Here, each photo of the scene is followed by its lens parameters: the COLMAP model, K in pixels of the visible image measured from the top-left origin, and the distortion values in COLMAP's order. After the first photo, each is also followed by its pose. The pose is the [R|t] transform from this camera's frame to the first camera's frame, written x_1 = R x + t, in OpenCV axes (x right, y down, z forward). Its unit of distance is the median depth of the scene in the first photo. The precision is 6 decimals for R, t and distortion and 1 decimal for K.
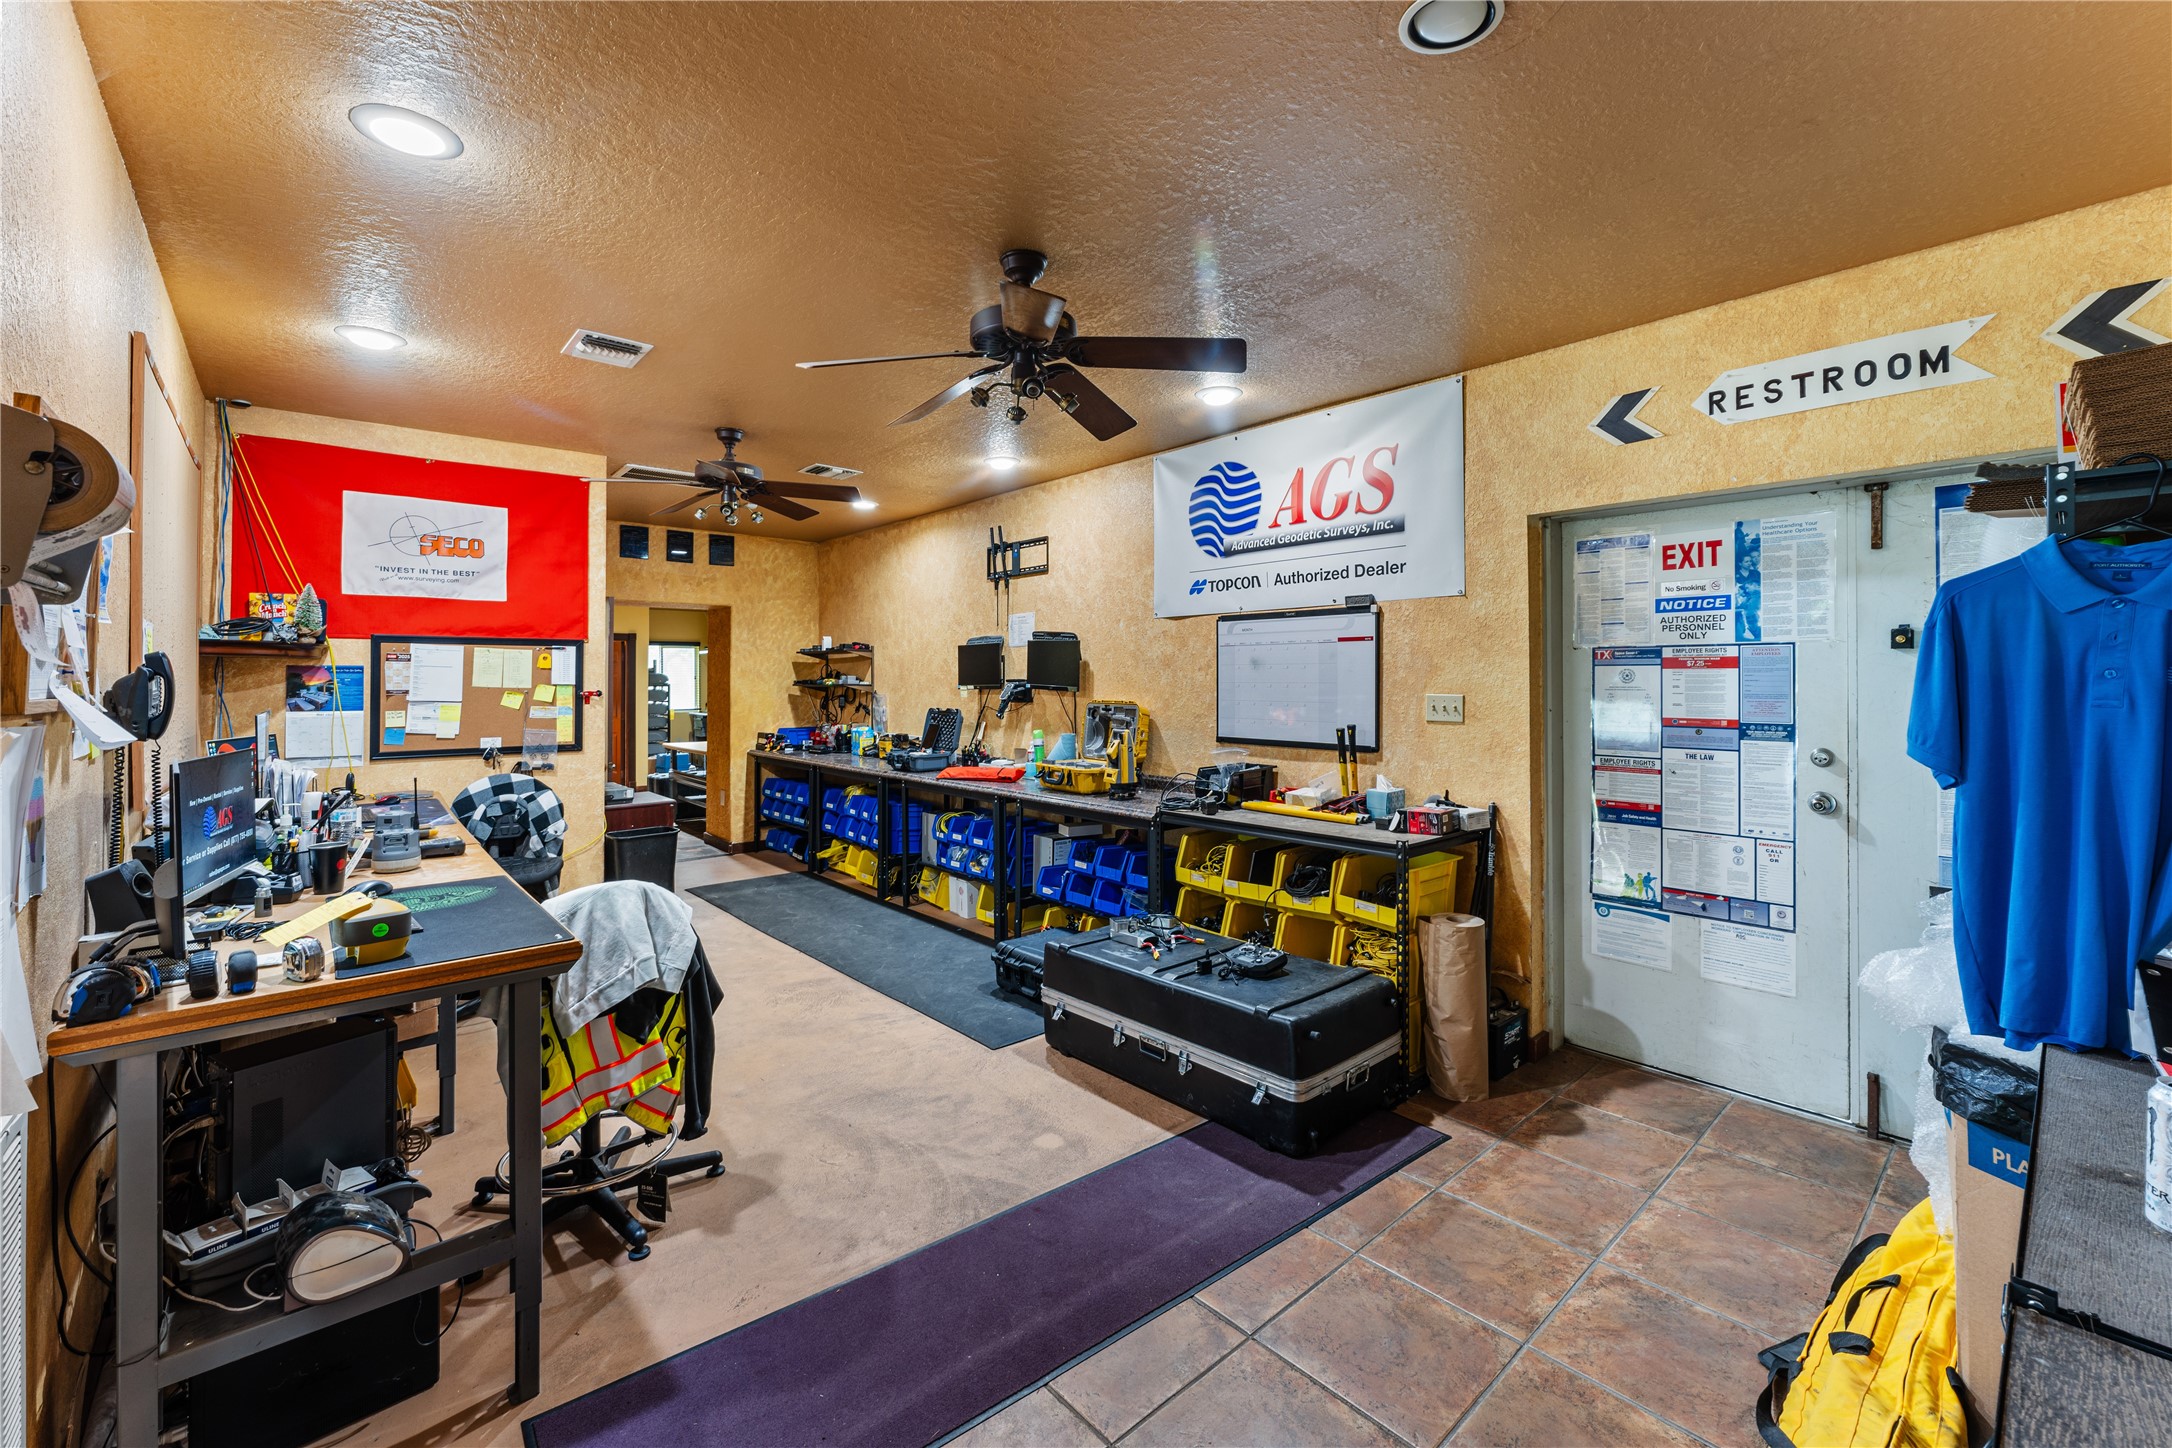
lens RADIAL K [[880.6, 0, 1109.5], [0, 880.6, 670.8], [0, 0, 1]] dist [0.000914, 0.000069]
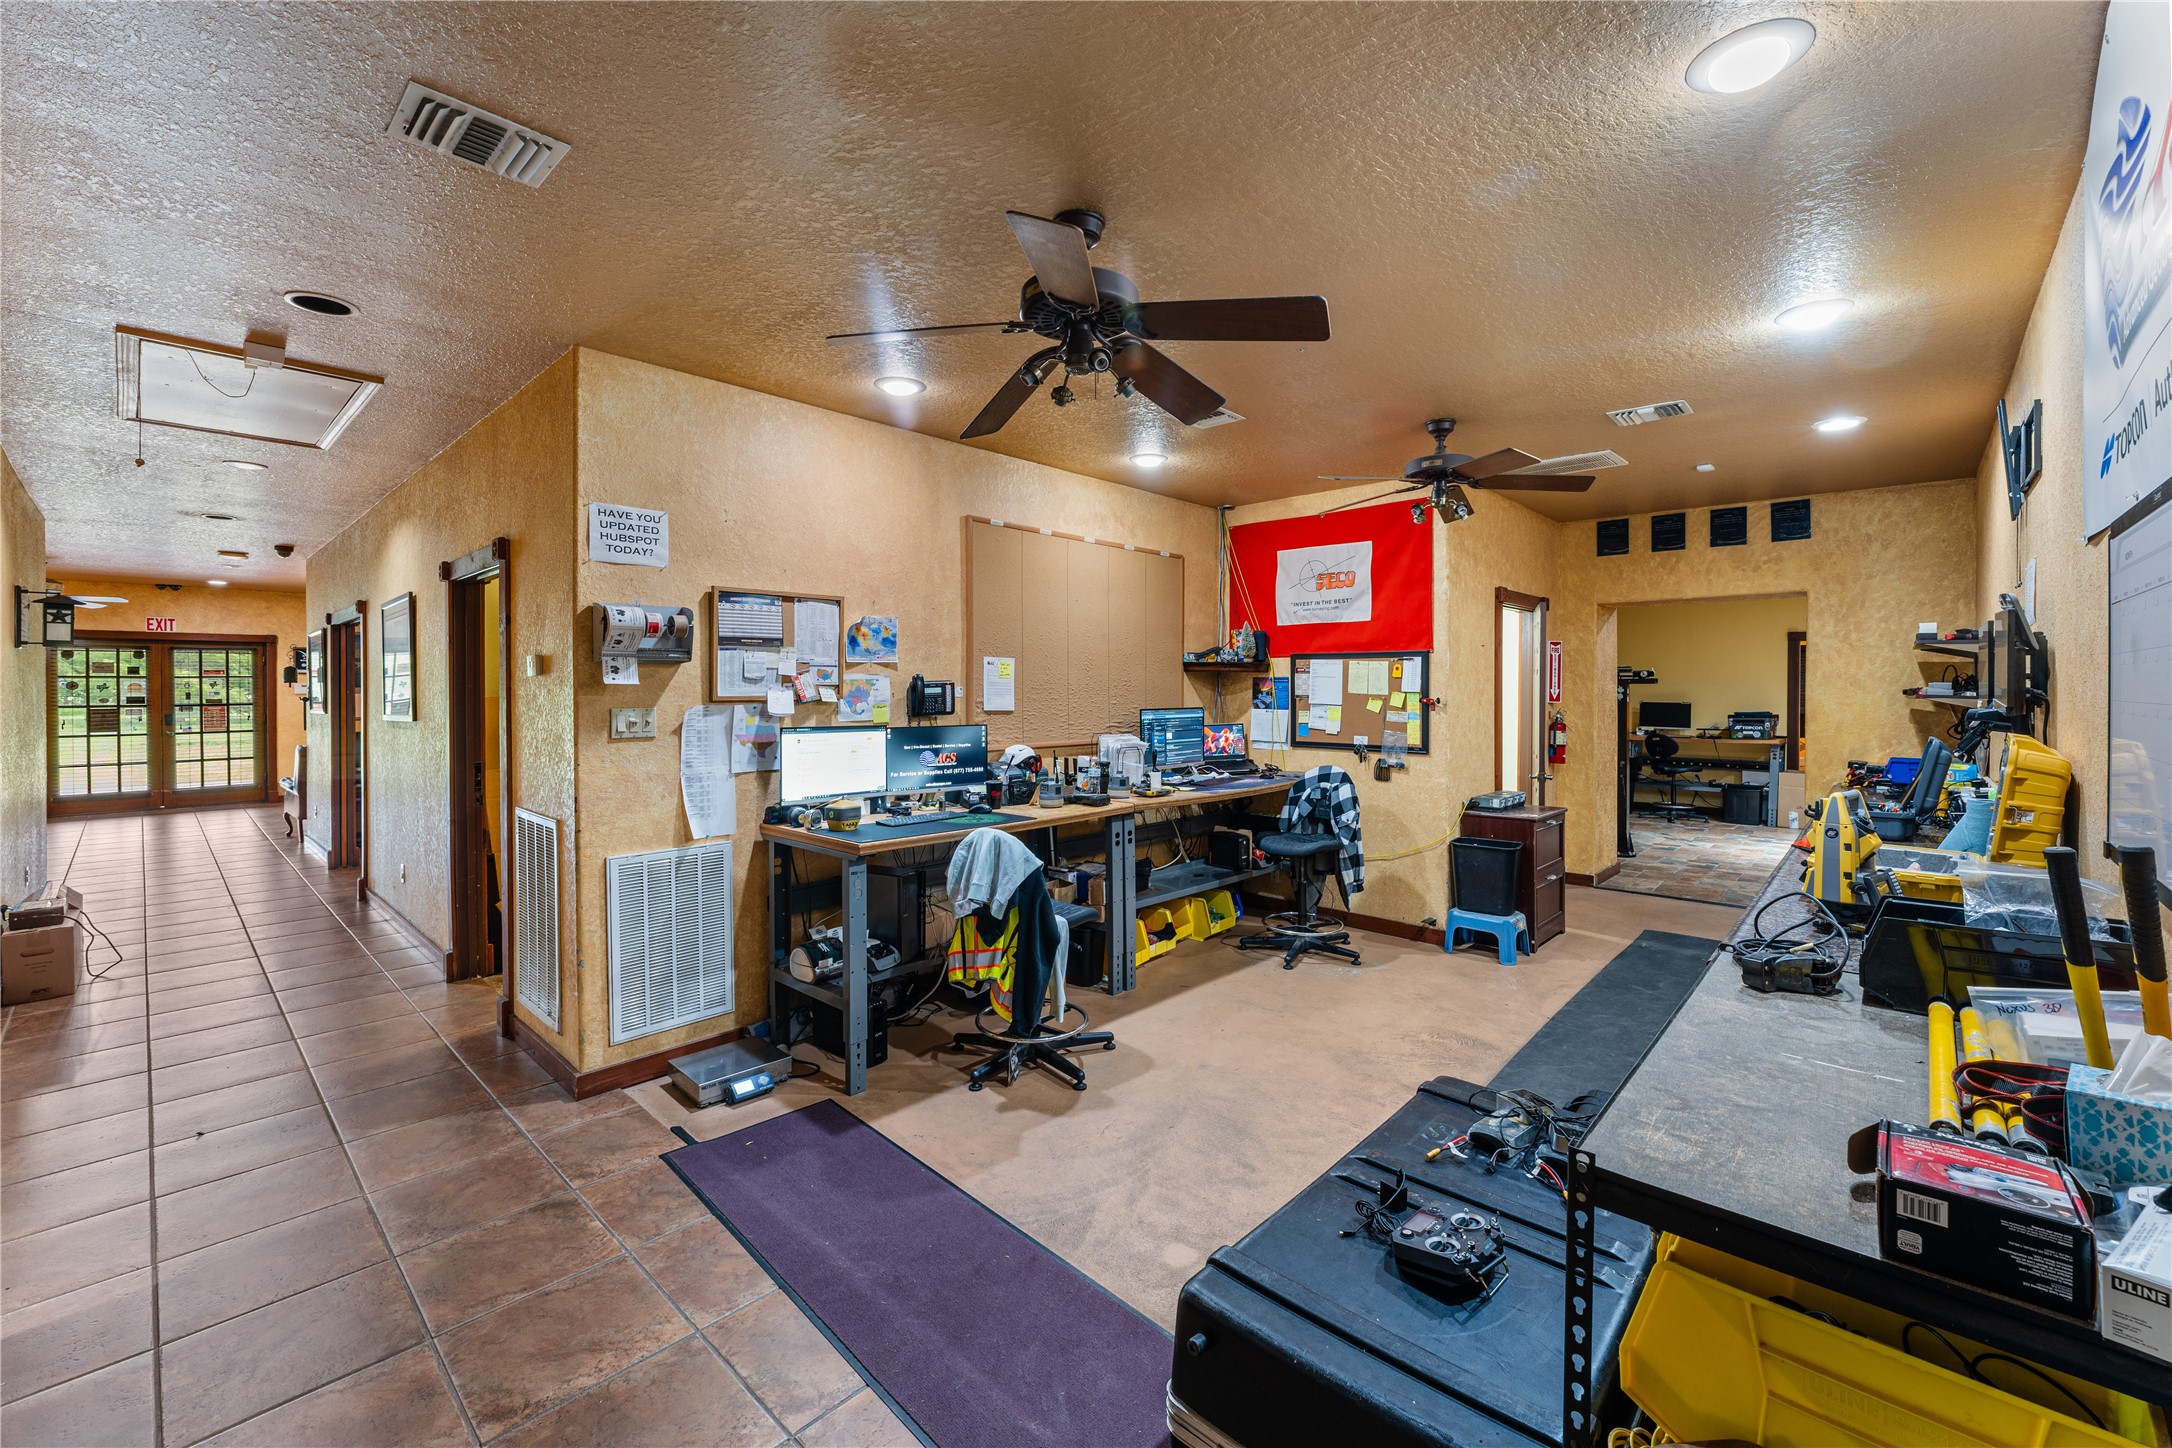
lens RADIAL K [[886.6, 0, 1093.3], [0, 886.6, 689.9], [0, 0, 1]] dist [-0.000736, -0.000079]
pose [[0.102287, 0.004924, -0.994743, 0.473338], [0.008417, 0.999948, 0.005815, 0.003686], [0.994719, -0.008968, 0.102241, 0.540142]]
